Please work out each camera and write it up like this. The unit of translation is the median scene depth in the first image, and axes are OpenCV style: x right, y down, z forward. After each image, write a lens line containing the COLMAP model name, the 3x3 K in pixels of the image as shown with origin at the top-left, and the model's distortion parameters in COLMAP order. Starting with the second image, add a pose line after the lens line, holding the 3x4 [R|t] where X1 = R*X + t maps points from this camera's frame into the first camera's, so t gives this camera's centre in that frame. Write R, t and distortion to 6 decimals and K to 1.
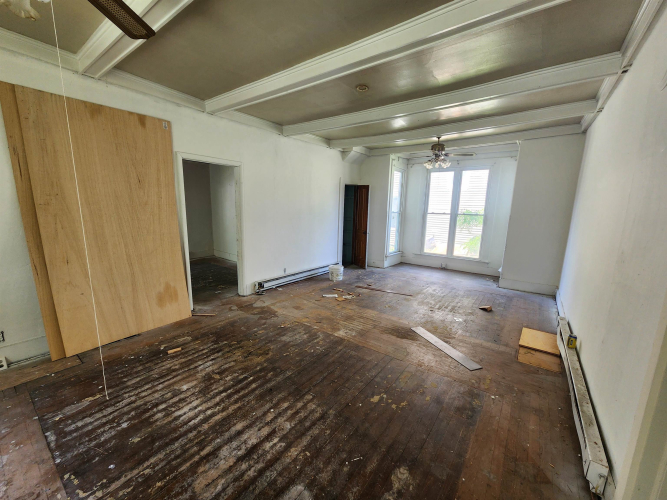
lens RADIAL K [[270.6, 0, 333.0], [0, 270.6, 254.4], [0, 0, 1]] dist [-0.000307, -0.000460]
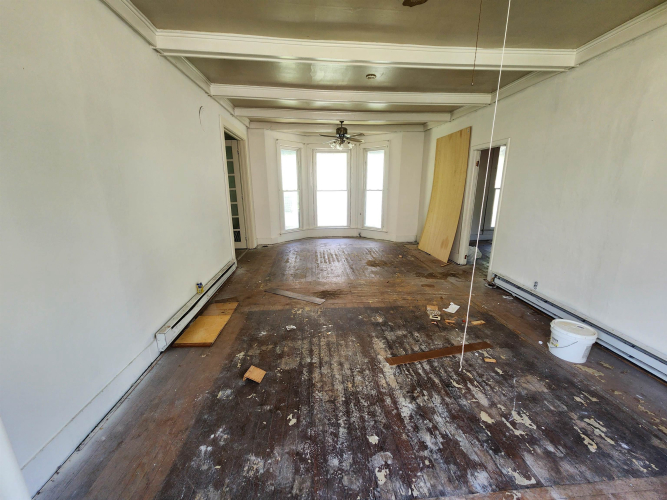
lens RADIAL K [[270.6, 0, 334.6], [0, 270.6, 250.6], [0, 0, 1]] dist [-0.000307, -0.000460]
pose [[-0.743237, 0.138654, -0.654502, 0.791345], [-0.135862, 0.926624, 0.350584, -0.238243], [0.655088, 0.349489, -0.669864, 1.423947]]
